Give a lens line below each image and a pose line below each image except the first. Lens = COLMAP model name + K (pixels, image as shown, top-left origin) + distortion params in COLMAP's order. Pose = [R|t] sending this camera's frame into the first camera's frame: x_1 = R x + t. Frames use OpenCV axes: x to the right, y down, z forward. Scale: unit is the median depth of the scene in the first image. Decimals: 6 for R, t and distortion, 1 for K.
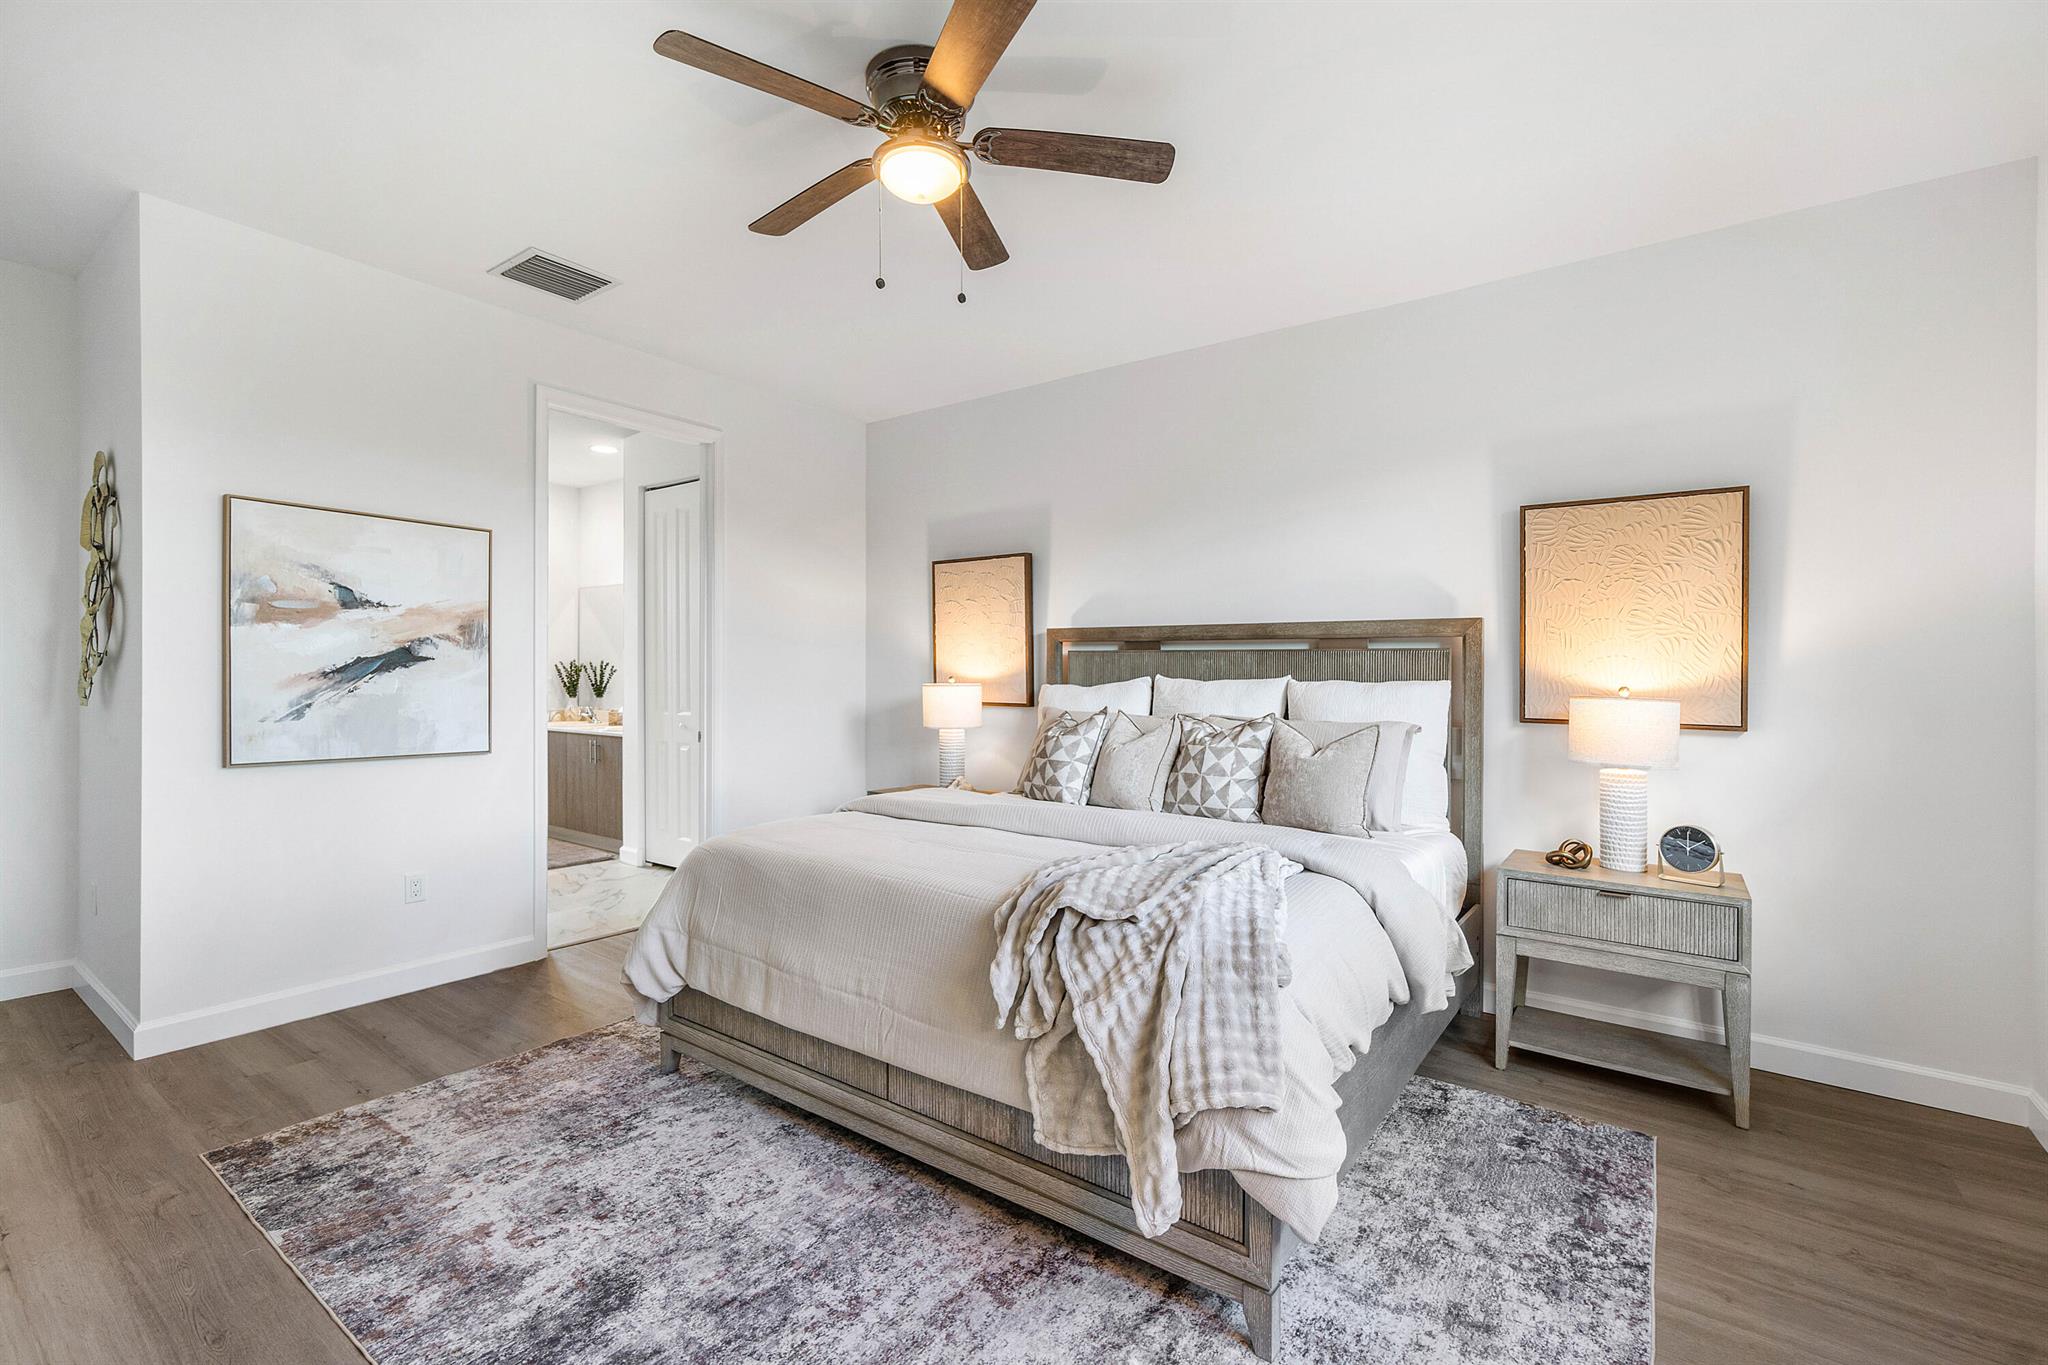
lens RADIAL K [[895.9, 0, 1036.2], [0, 895.9, 672.4], [0, 0, 1]] dist [-0.006121, 0.003046]
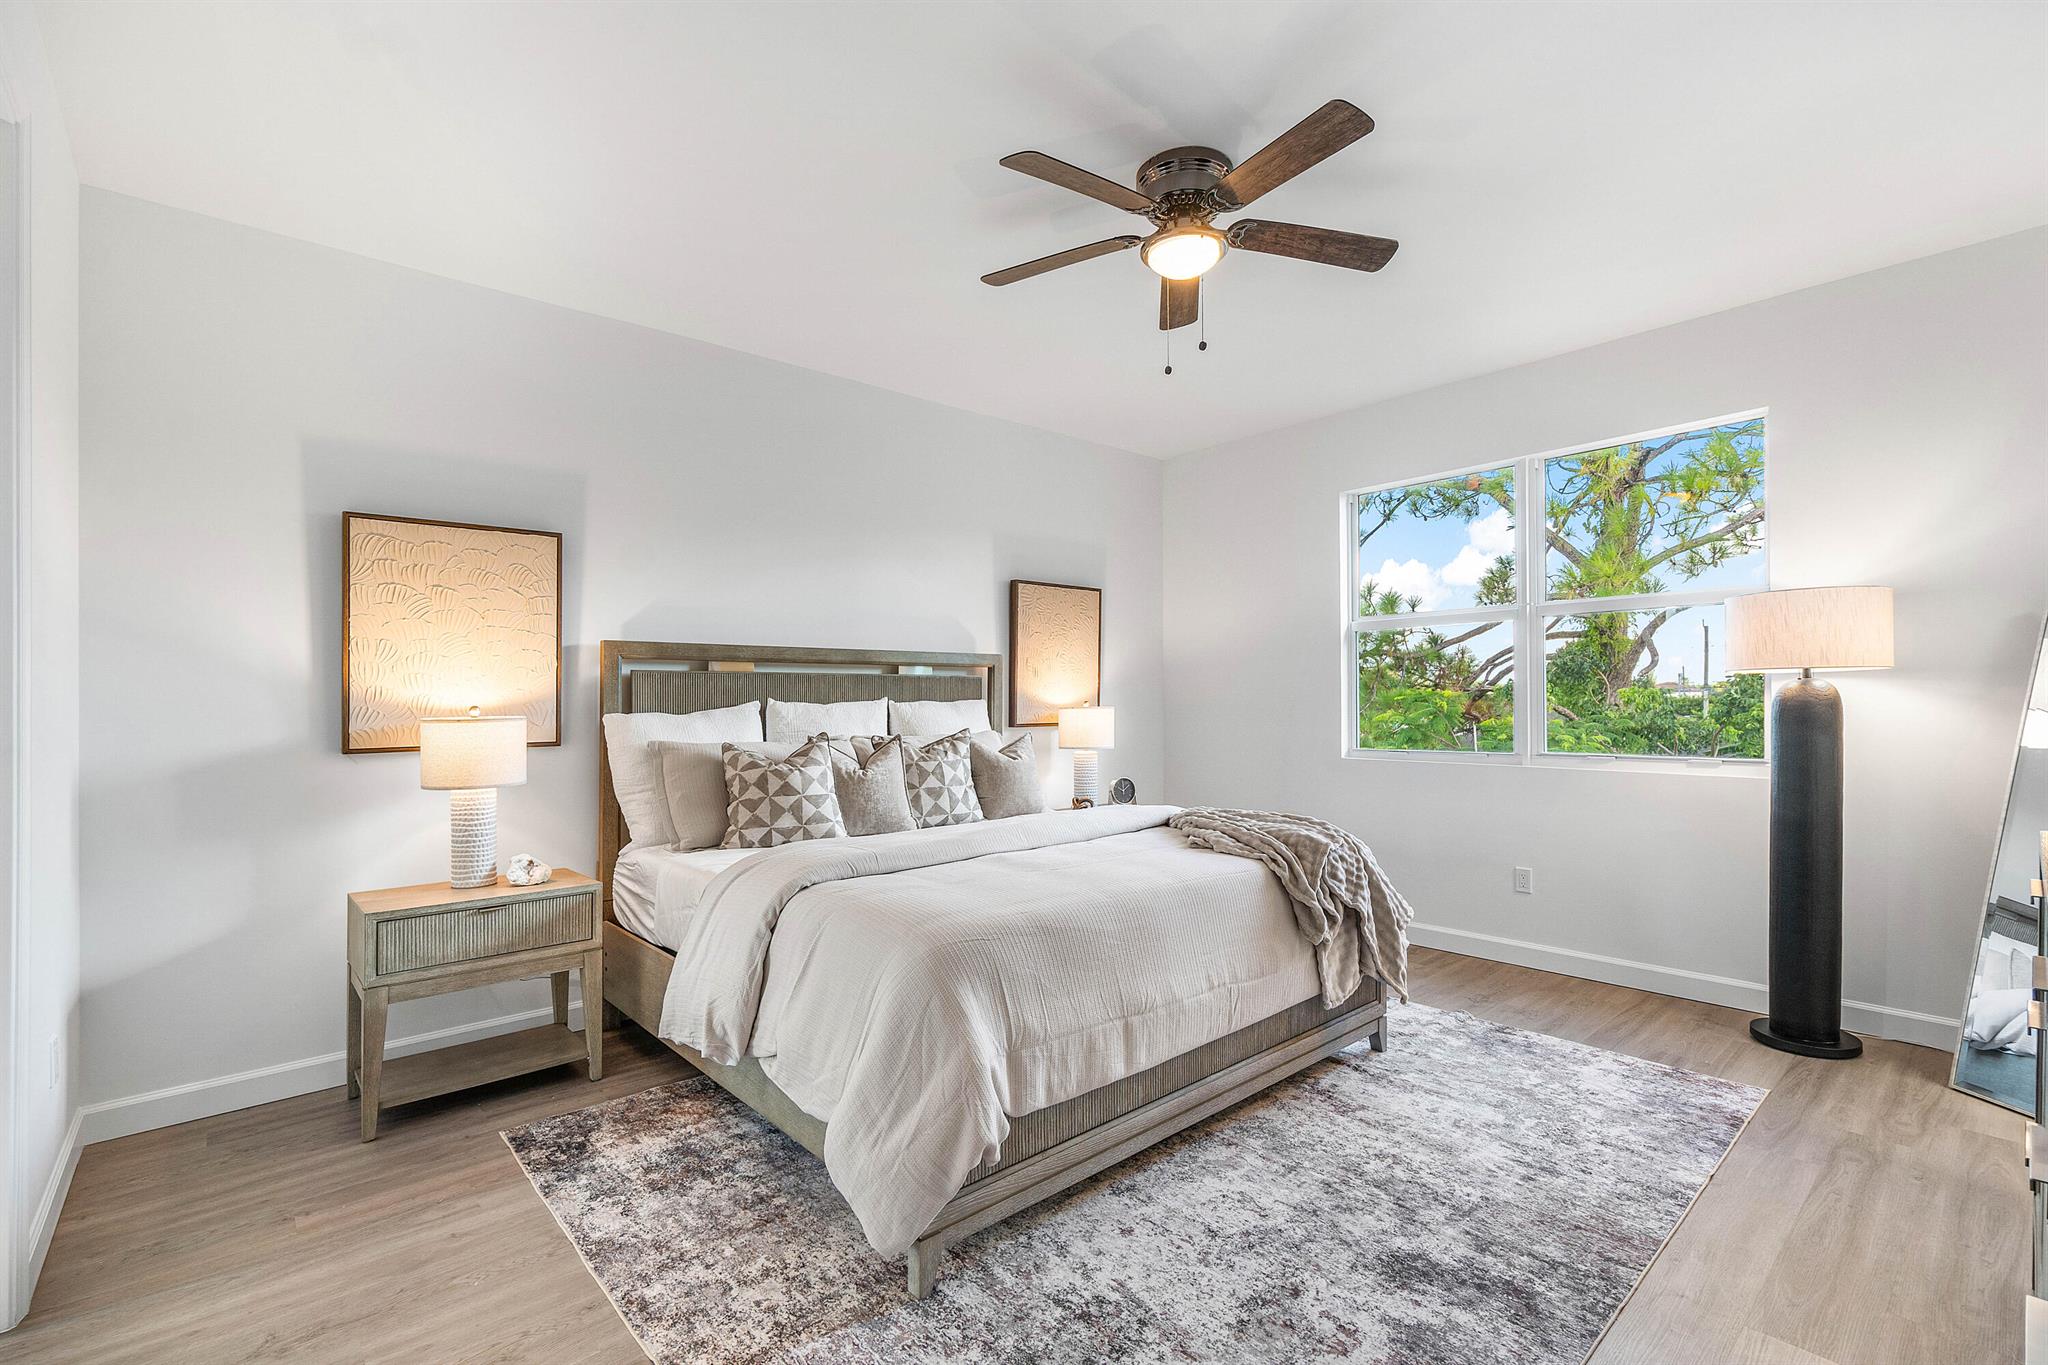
lens RADIAL K [[895.9, 0, 1037.5], [0, 895.9, 690.5], [0, 0, 1]] dist [-0.006121, 0.003046]
pose [[0.222307, -0.003678, 0.974970, -1.155519], [0.009959, 0.999949, 0.001501, -0.007681], [-0.974926, 0.009376, 0.222332, 0.844597]]
